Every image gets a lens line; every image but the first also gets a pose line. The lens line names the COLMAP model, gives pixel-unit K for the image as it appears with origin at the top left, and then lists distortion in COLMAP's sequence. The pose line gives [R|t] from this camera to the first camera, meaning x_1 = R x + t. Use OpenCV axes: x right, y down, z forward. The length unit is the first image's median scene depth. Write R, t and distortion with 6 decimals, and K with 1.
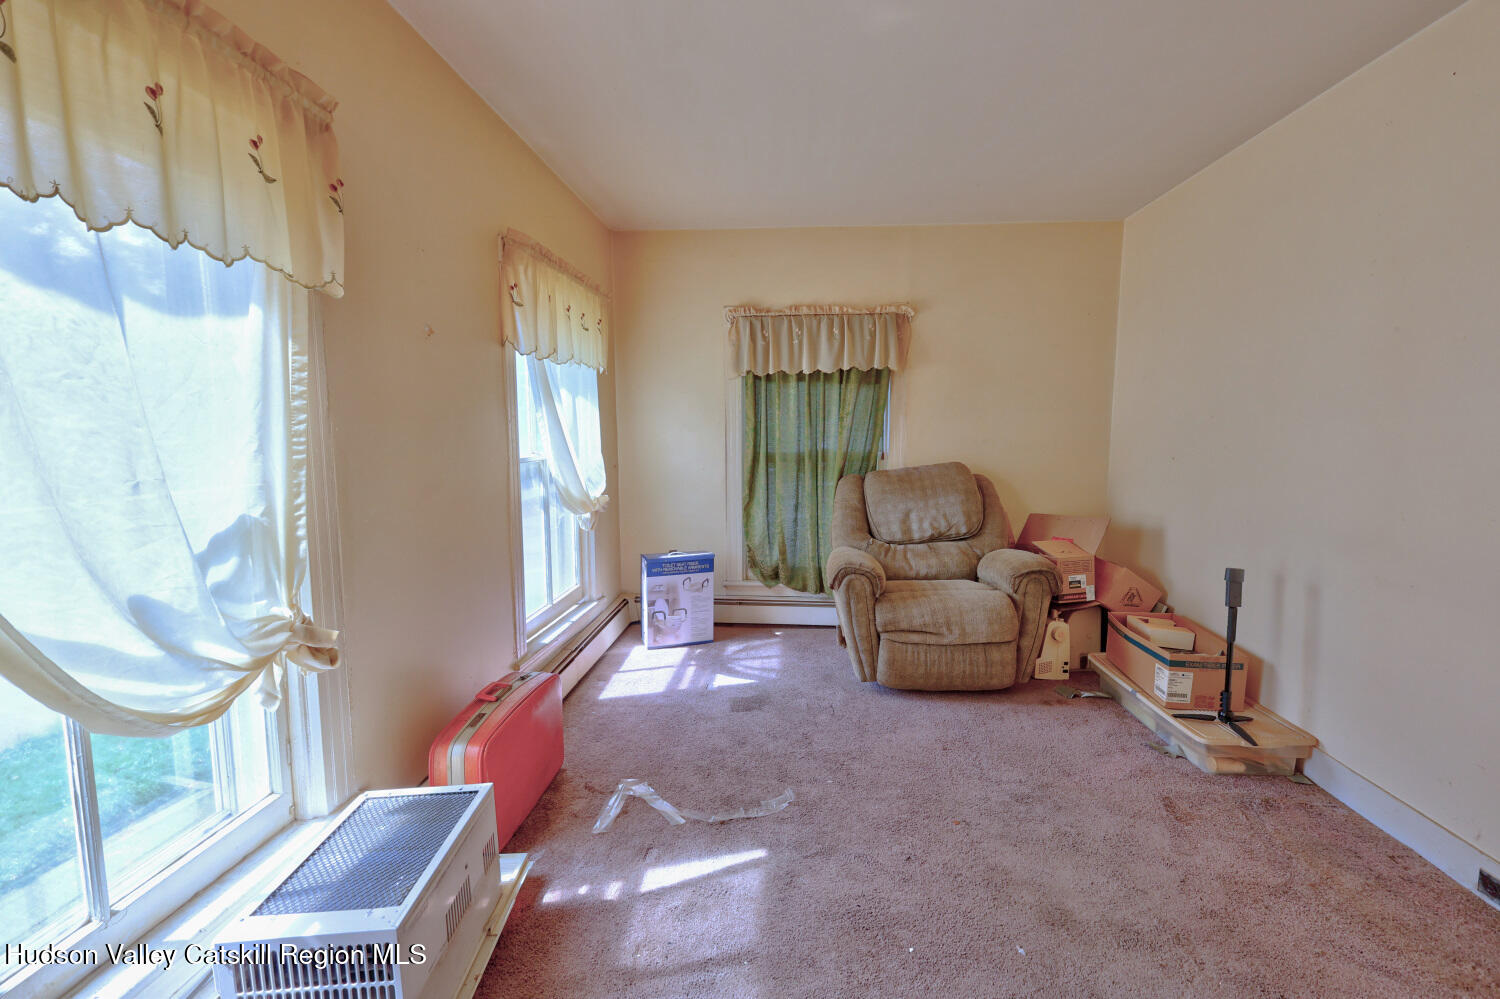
lens RADIAL K [[648.5, 0, 759.0], [0, 648.5, 501.1], [0, 0, 1]] dist [0.011302, -0.000982]
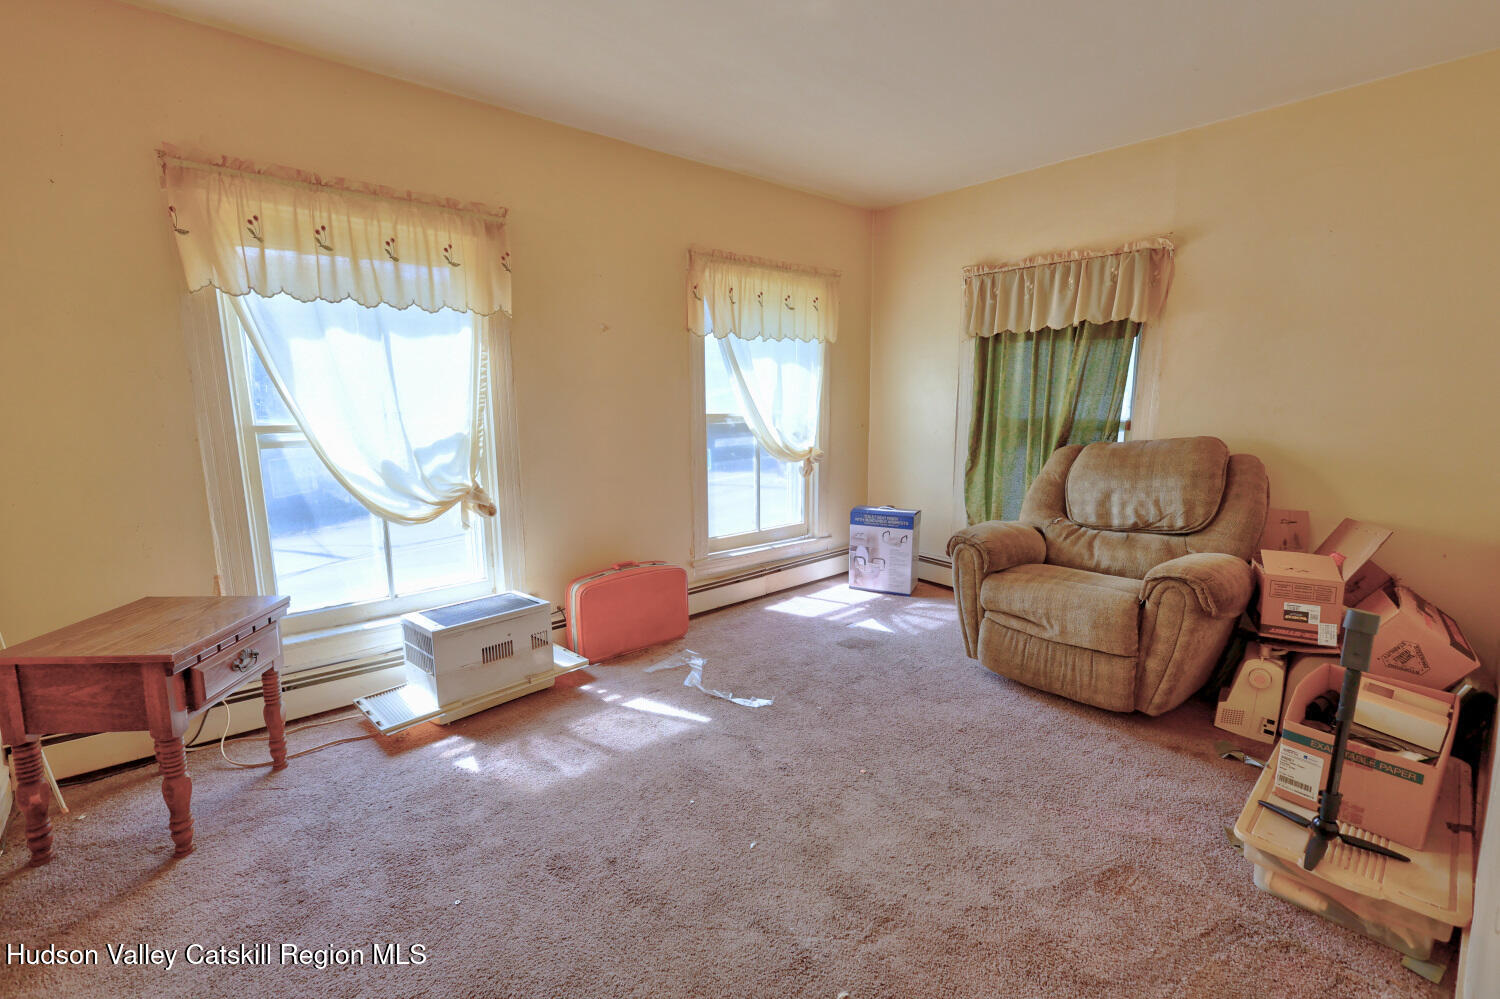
lens RADIAL K [[648.5, 0, 756.8], [0, 648.5, 501.0], [0, 0, 1]] dist [0.011302, -0.000982]
pose [[0.707022, 0.119992, -0.696938, 0.498471], [-0.082729, 0.992767, 0.086999, -0.007962], [0.702336, -0.003853, 0.711835, 0.080501]]
